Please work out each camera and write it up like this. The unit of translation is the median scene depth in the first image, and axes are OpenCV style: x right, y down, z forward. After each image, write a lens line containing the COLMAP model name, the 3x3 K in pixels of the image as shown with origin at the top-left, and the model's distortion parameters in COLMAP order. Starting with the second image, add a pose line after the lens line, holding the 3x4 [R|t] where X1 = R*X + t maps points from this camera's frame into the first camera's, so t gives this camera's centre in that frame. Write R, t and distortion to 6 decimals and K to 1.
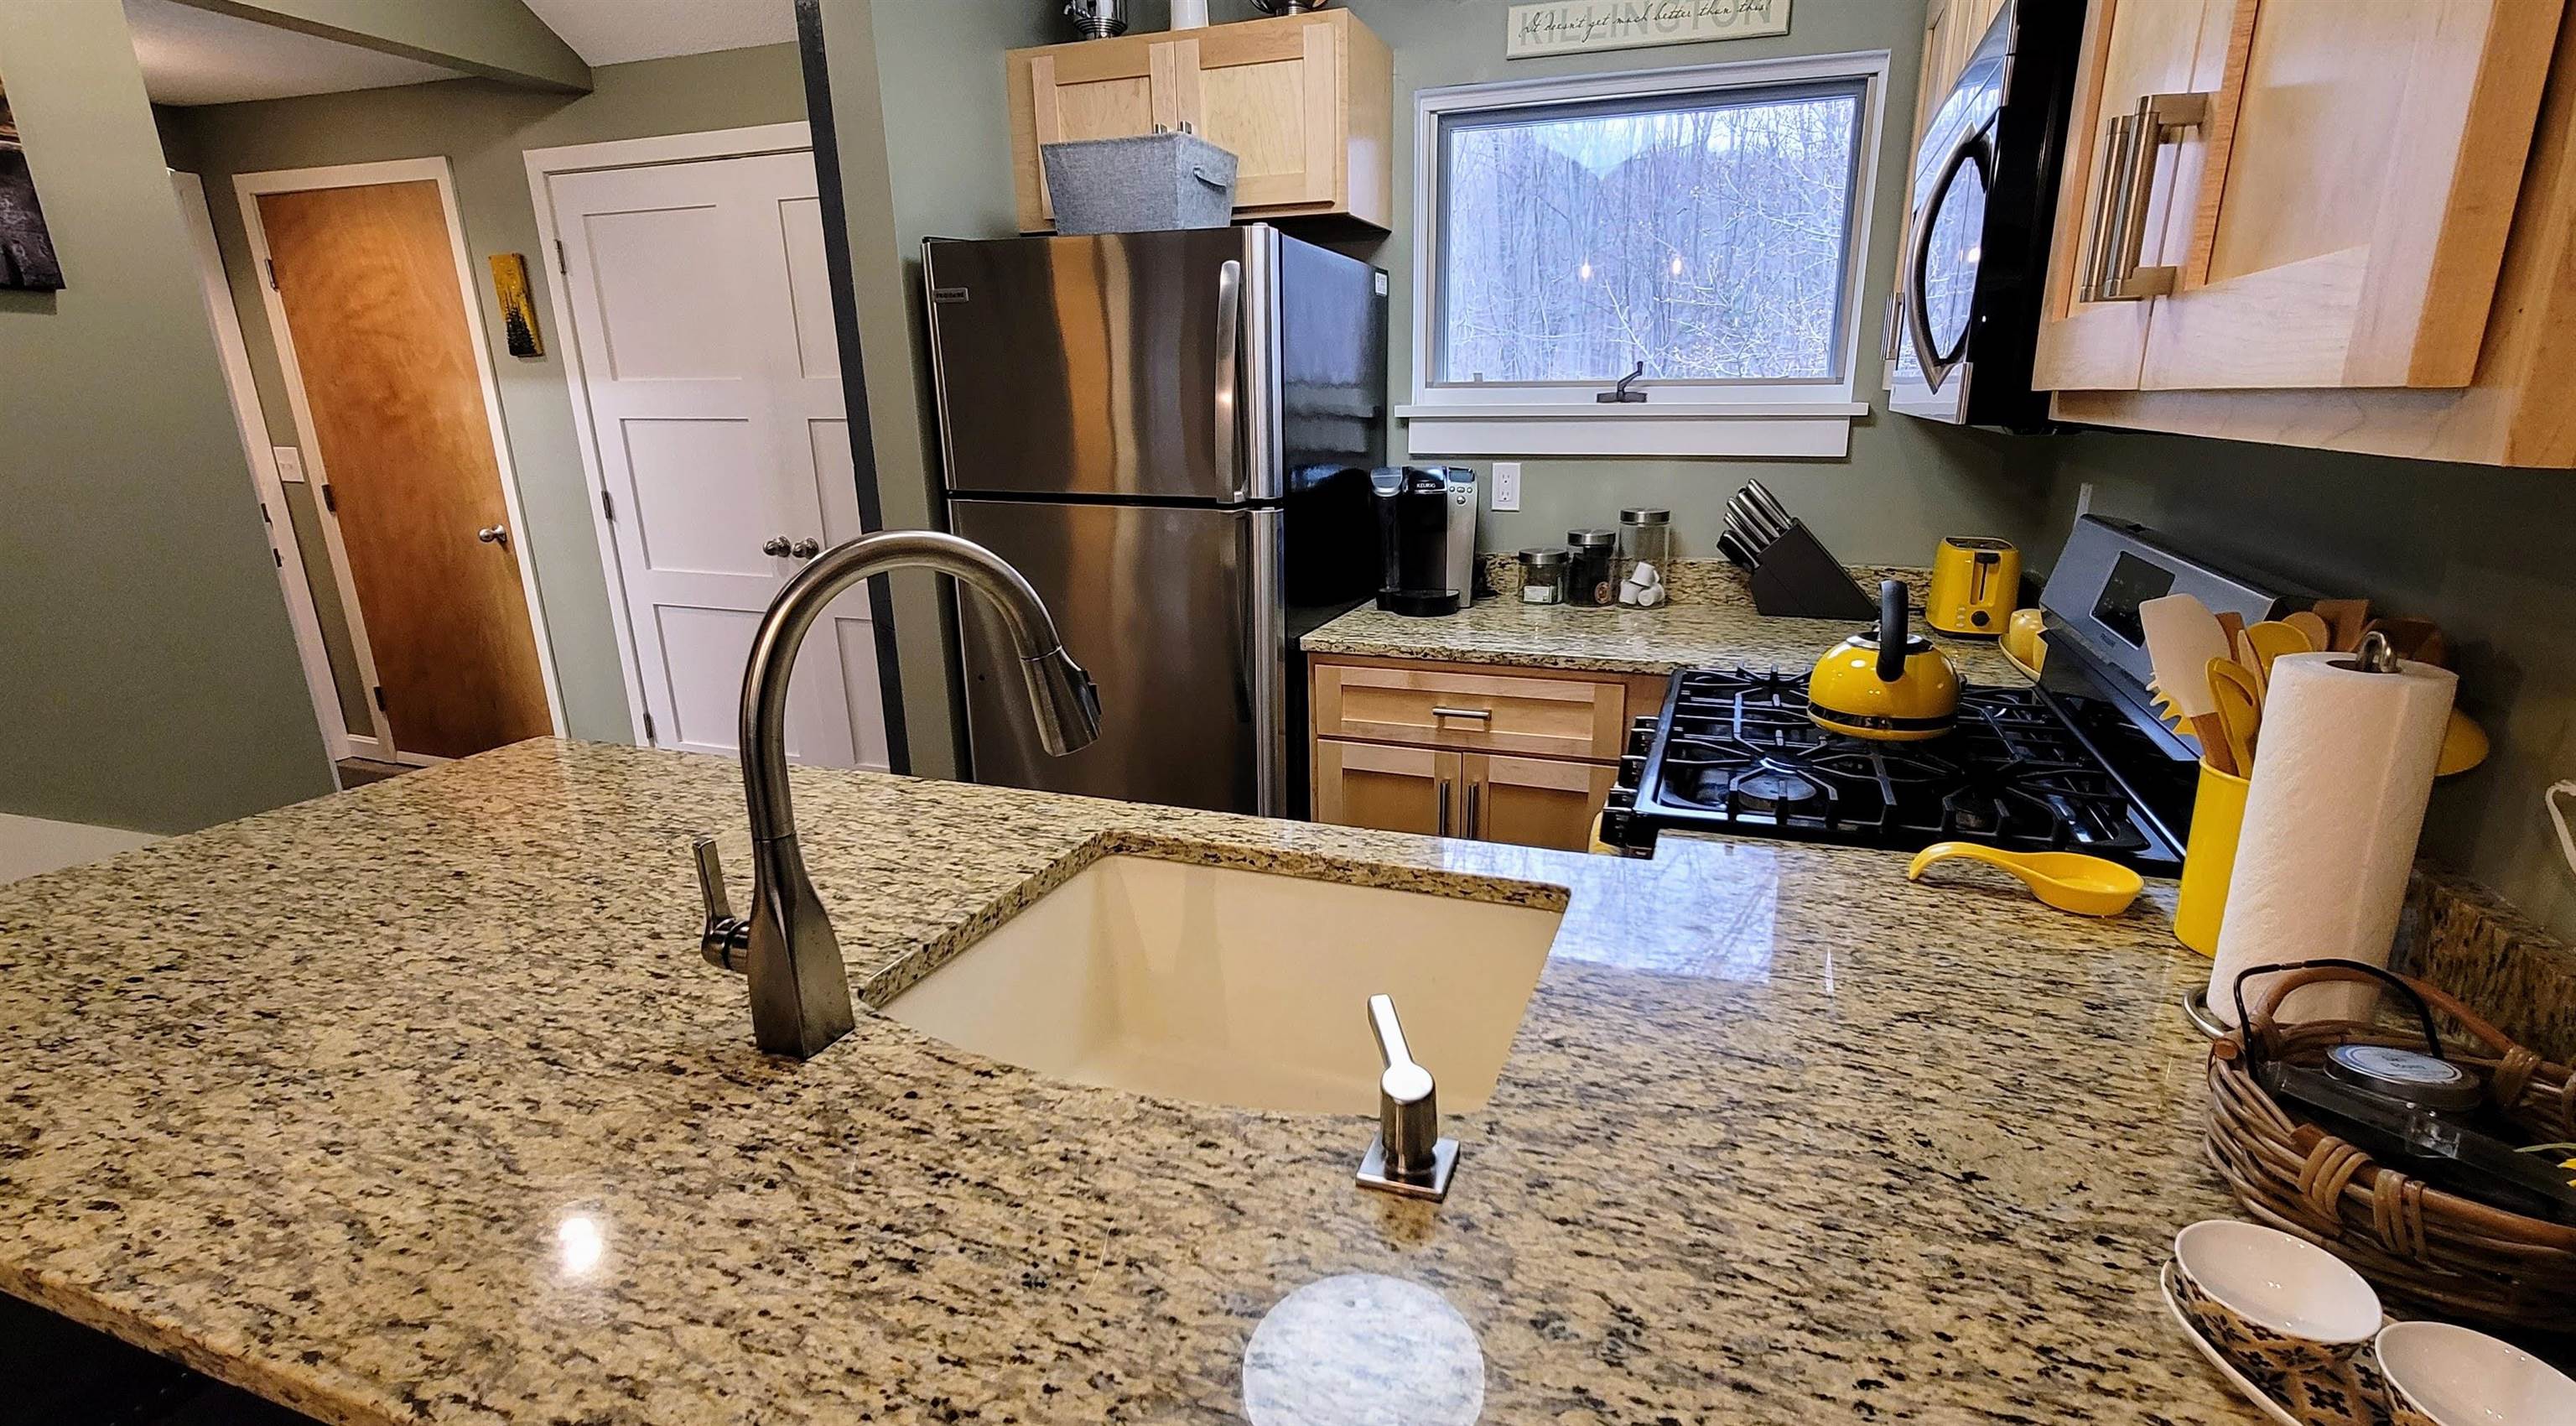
lens RADIAL K [[1154.0, 0, 1354.2], [0, 1154.0, 738.1], [0, 0, 1]] dist [-0.002470, 0.000912]
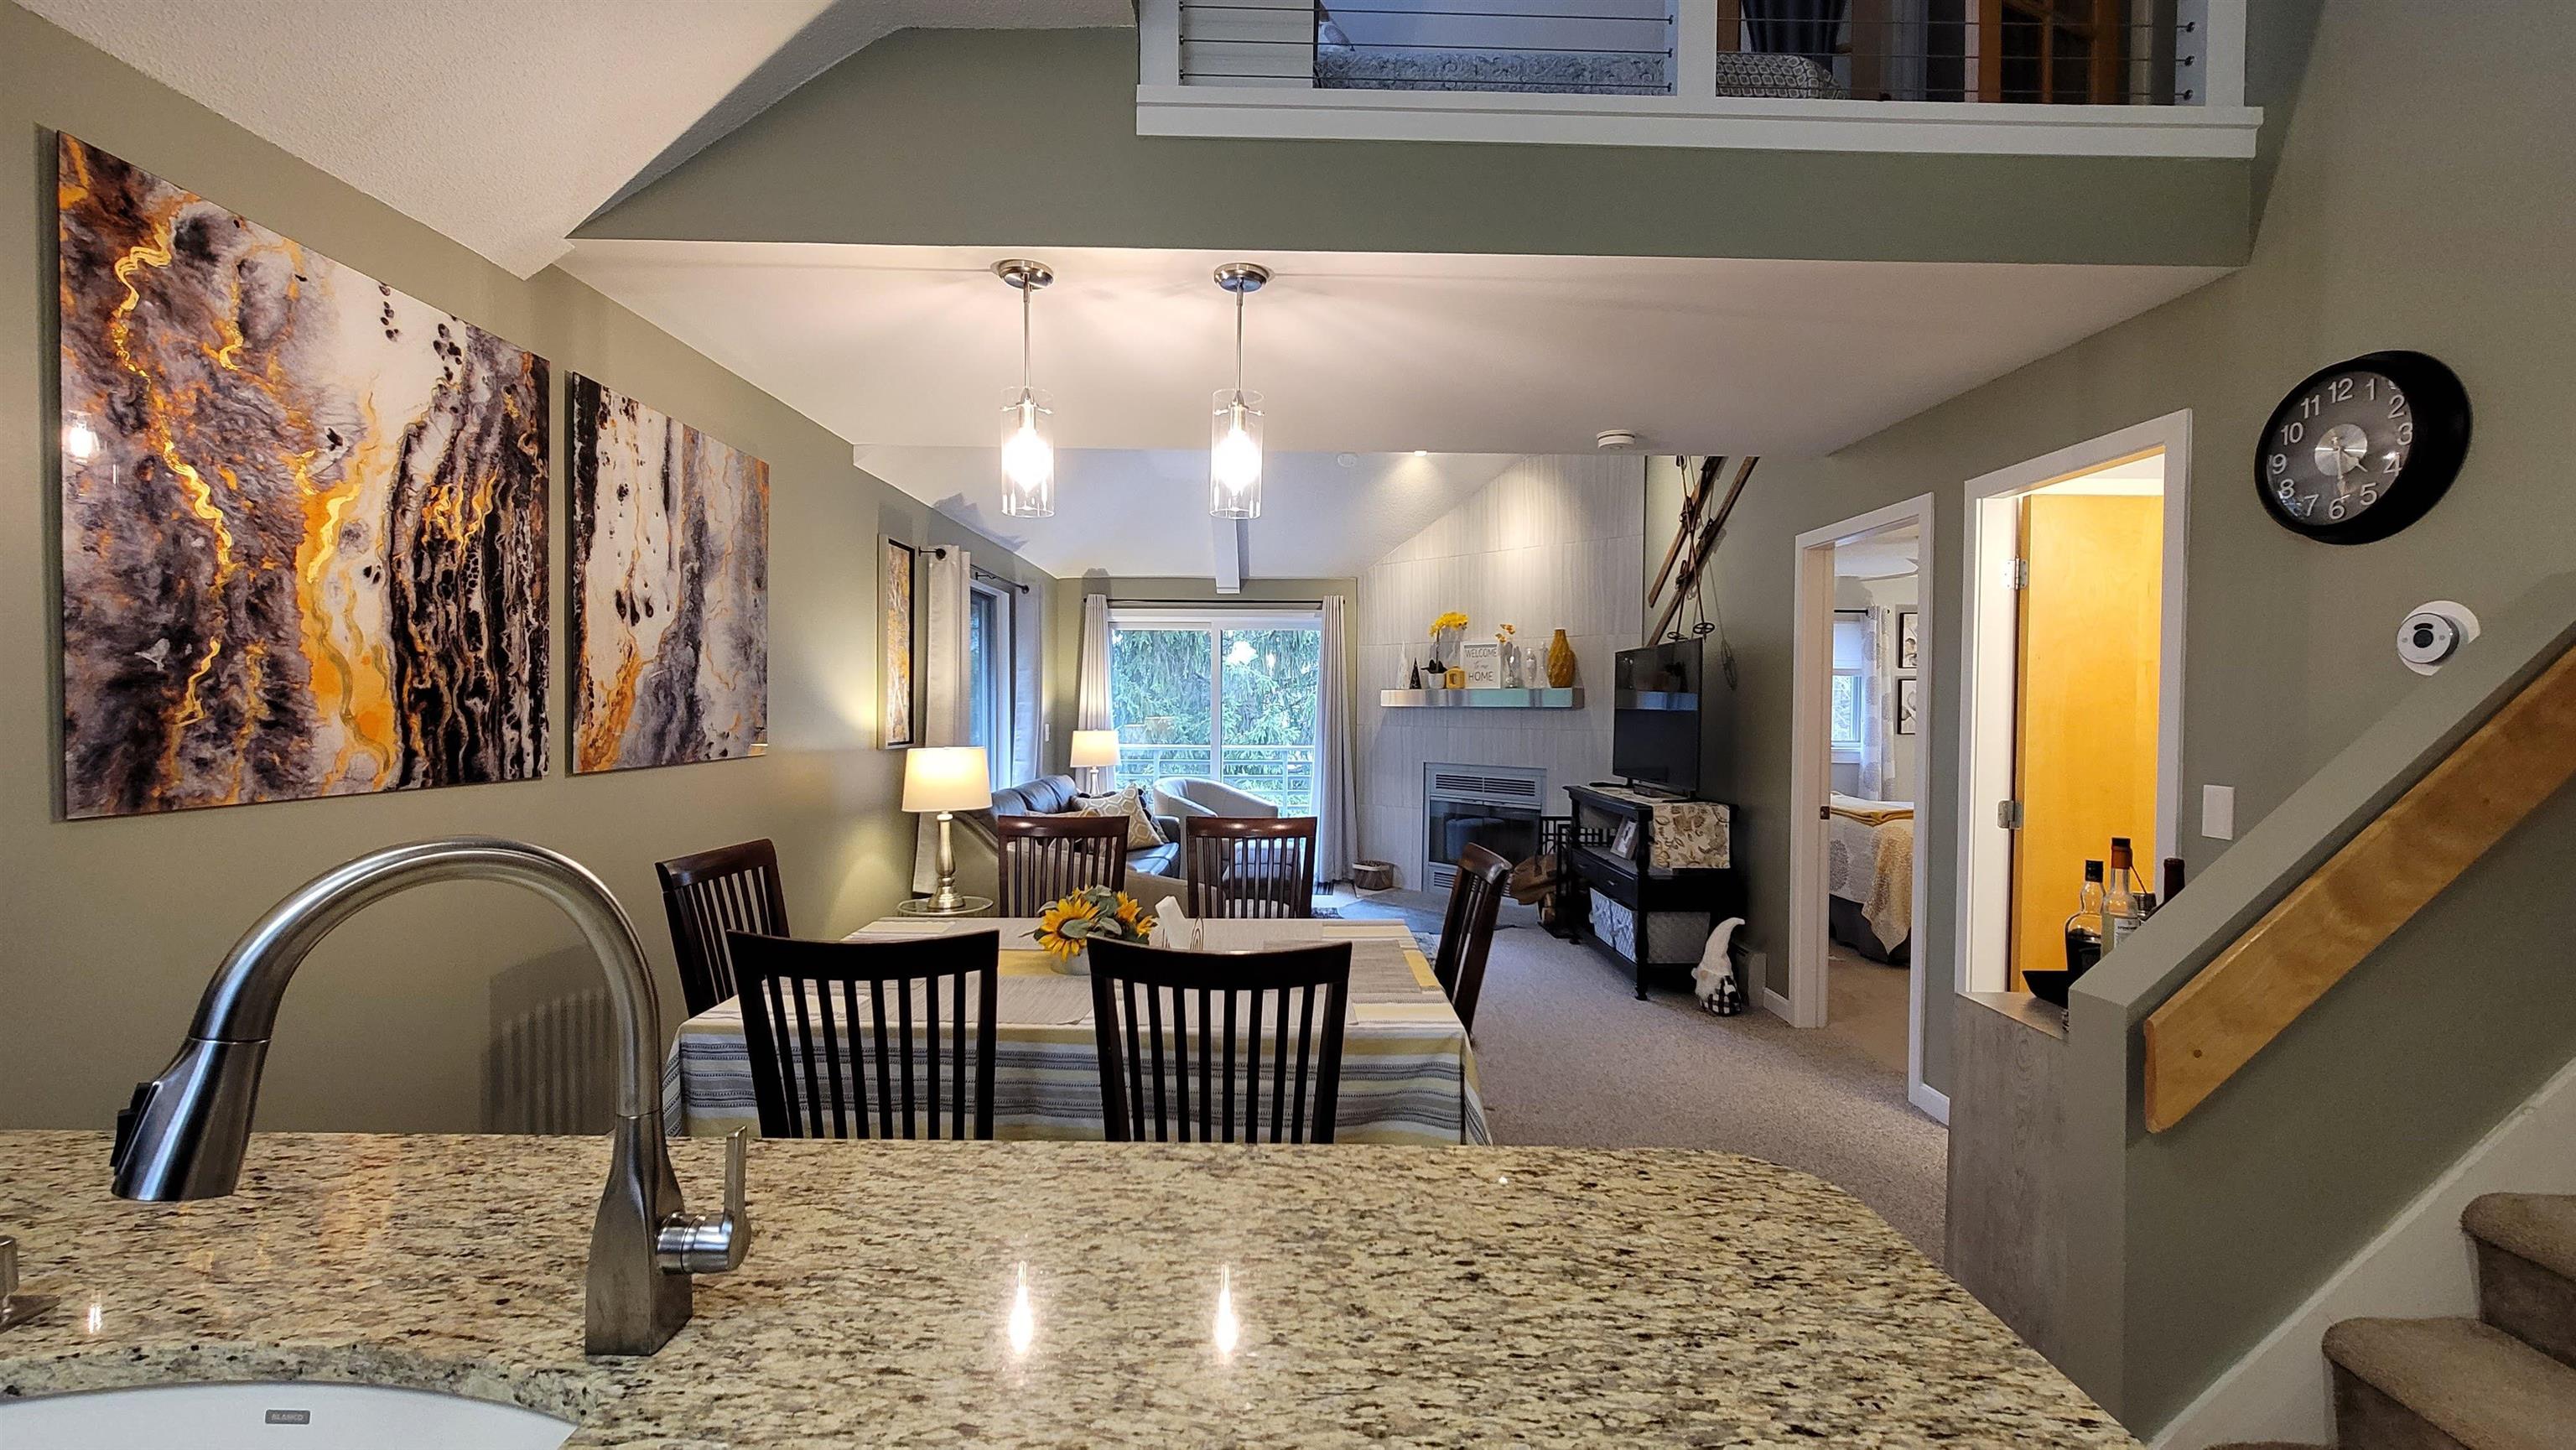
lens RADIAL K [[1042.9, 0, 1296.6], [0, 1042.9, 732.6], [0, 0, 1]] dist [-0.003355, 0.000534]
pose [[-0.940787, 0.007557, -0.338915, -0.243542], [-0.099339, 0.949718, 0.296931, -0.182752], [0.324118, 0.313016, -0.892731, 0.624913]]
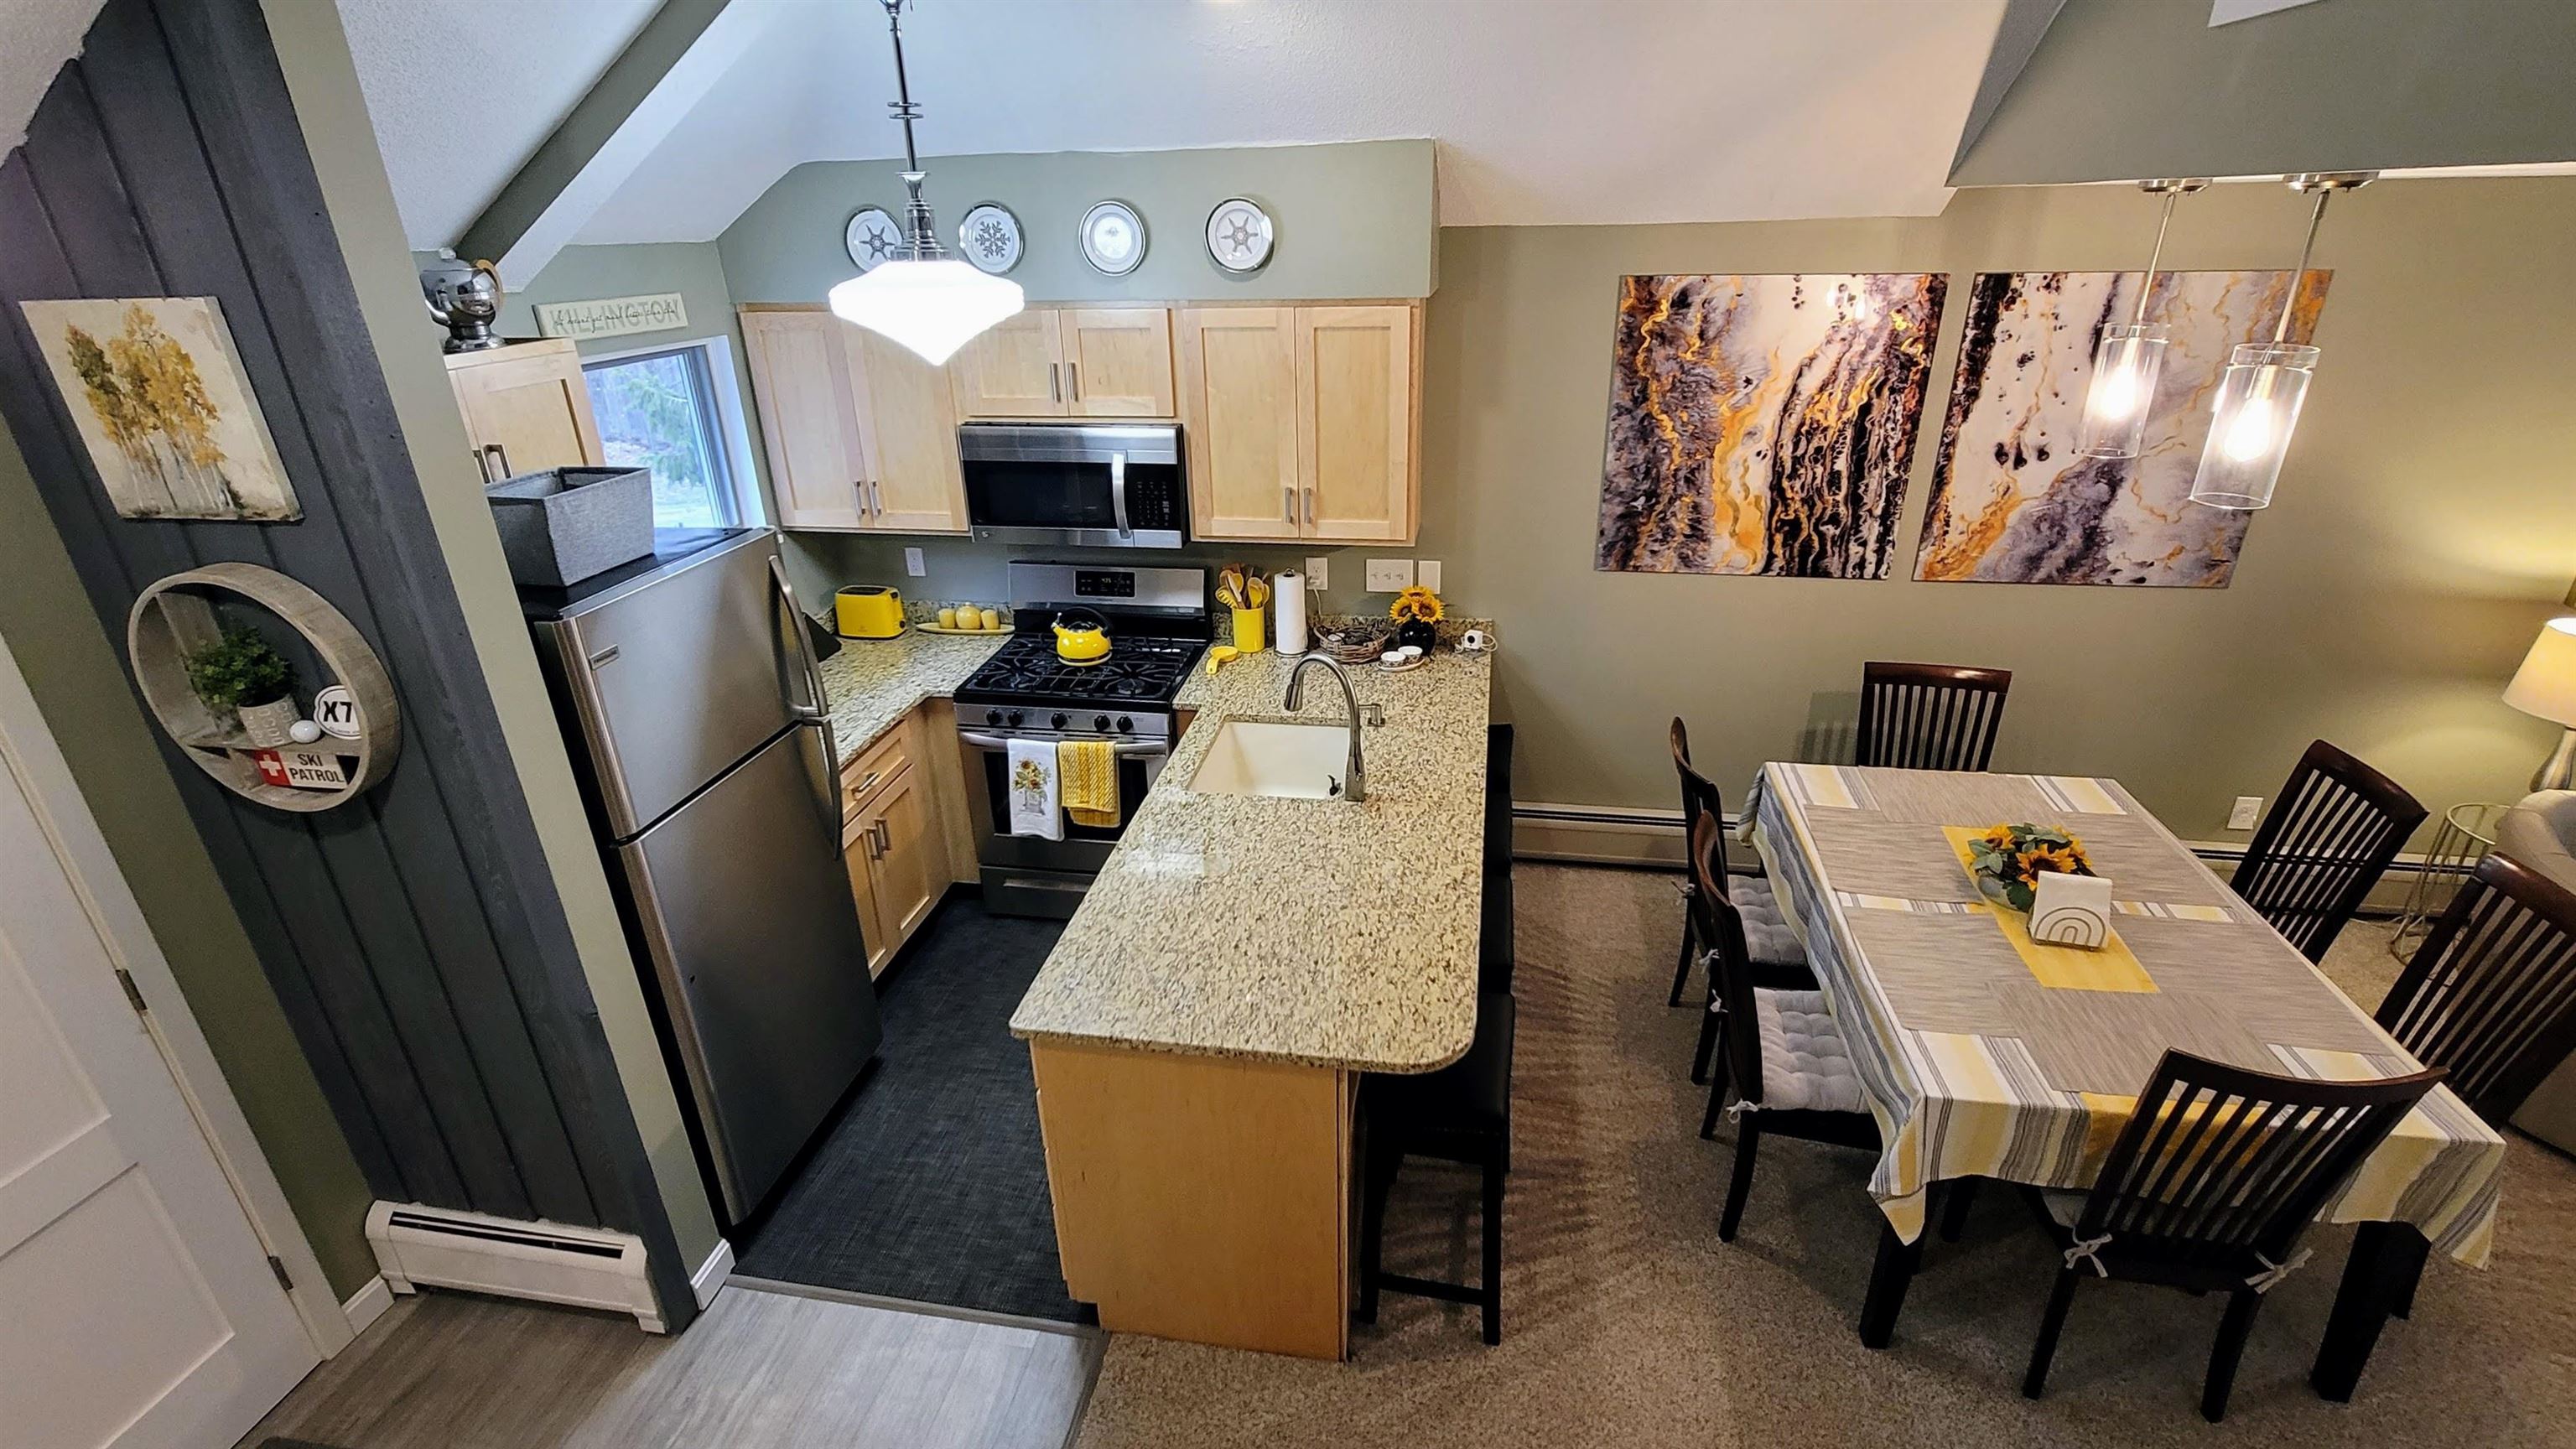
lens RADIAL K [[1149.3, 0, 1296.0], [0, 1149.3, 731.0], [0, 0, 1]] dist [-0.001115, 0.000258]
pose [[-0.166085, -0.395357, 0.903387, -1.218279], [0.304057, 0.850943, 0.428306, -0.504378], [-0.938065, 0.345816, -0.021117, 0.409518]]
